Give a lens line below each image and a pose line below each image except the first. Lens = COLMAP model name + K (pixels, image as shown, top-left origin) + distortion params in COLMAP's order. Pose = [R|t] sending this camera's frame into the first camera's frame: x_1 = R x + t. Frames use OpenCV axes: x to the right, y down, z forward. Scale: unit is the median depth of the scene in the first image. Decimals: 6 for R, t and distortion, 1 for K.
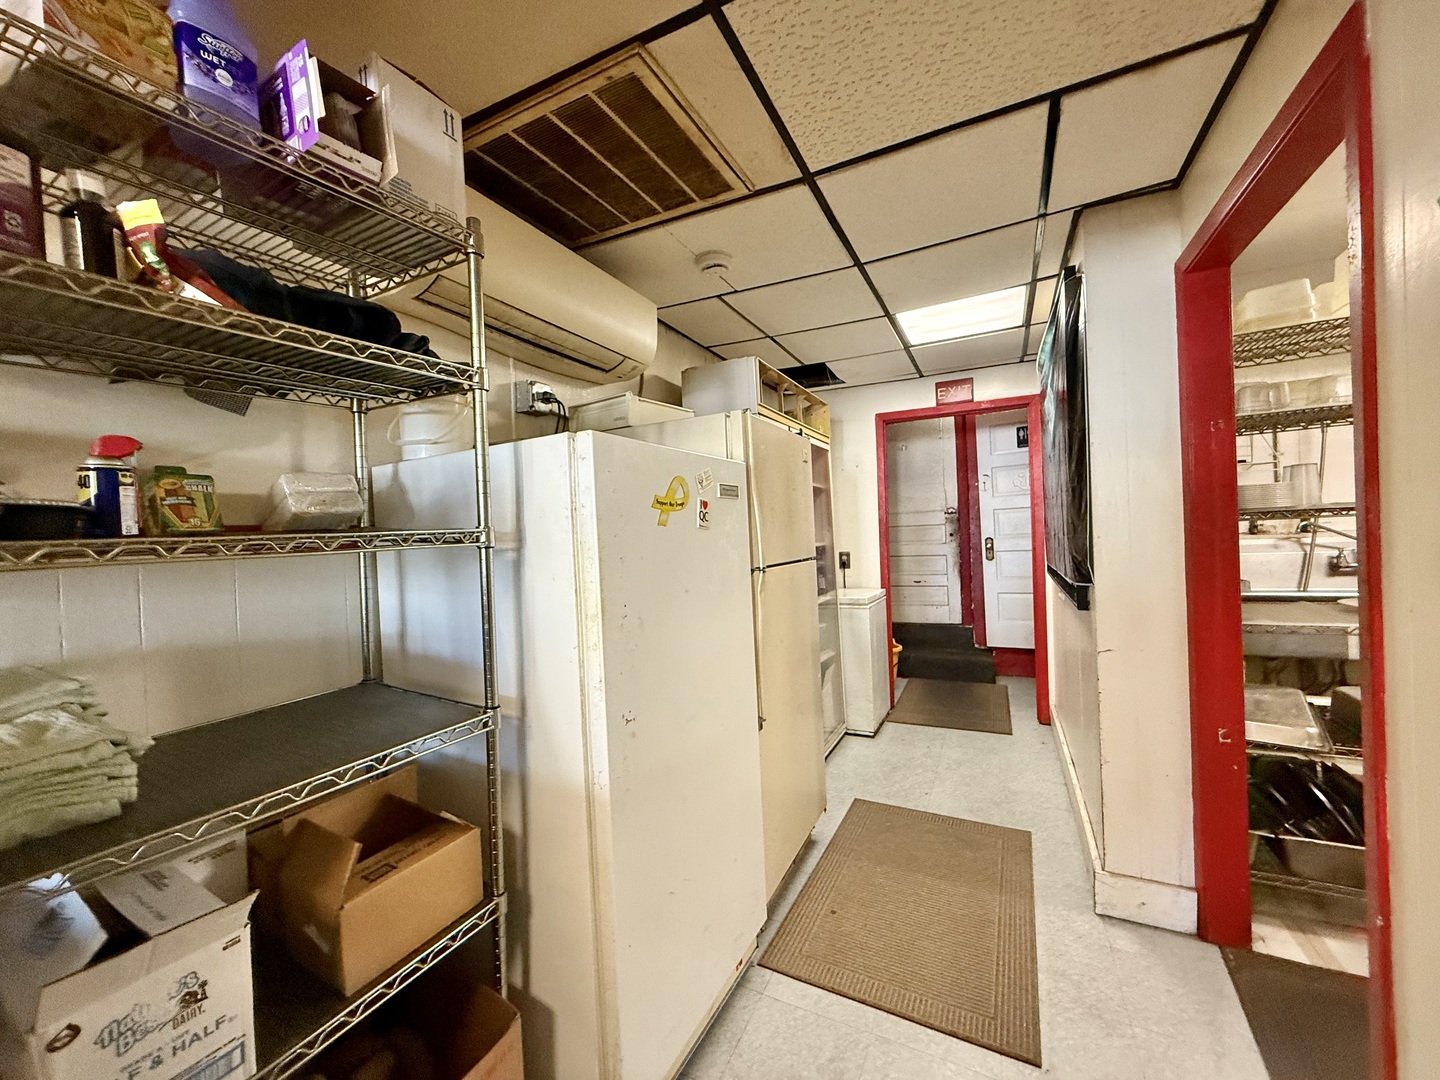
lens RADIAL K [[575.0, 0, 720.8], [0, 575.0, 540.8], [0, 0, 1]] dist [0.000520, -0.000002]
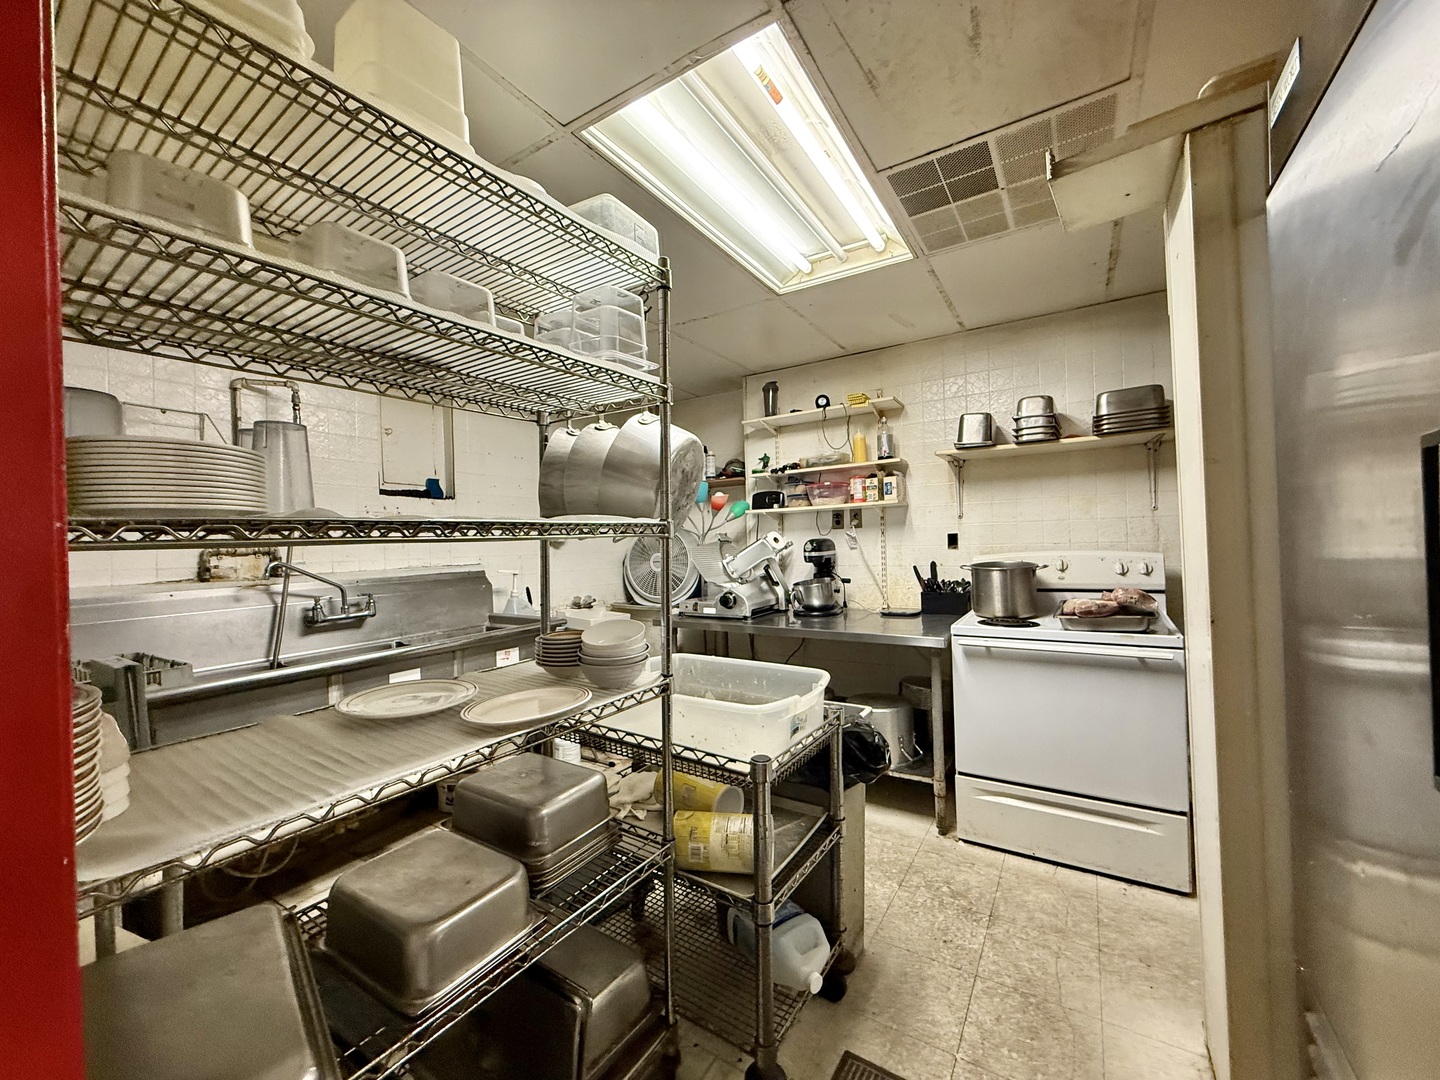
lens RADIAL K [[575.0, 0, 716.1], [0, 575.0, 538.7], [0, 0, 1]] dist [0.000520, -0.000002]
pose [[0.120127, 0.047920, 0.991601, 0.388254], [0.035368, 0.997994, -0.052513, -0.005206], [-0.992128, 0.041379, 0.118191, 0.388049]]
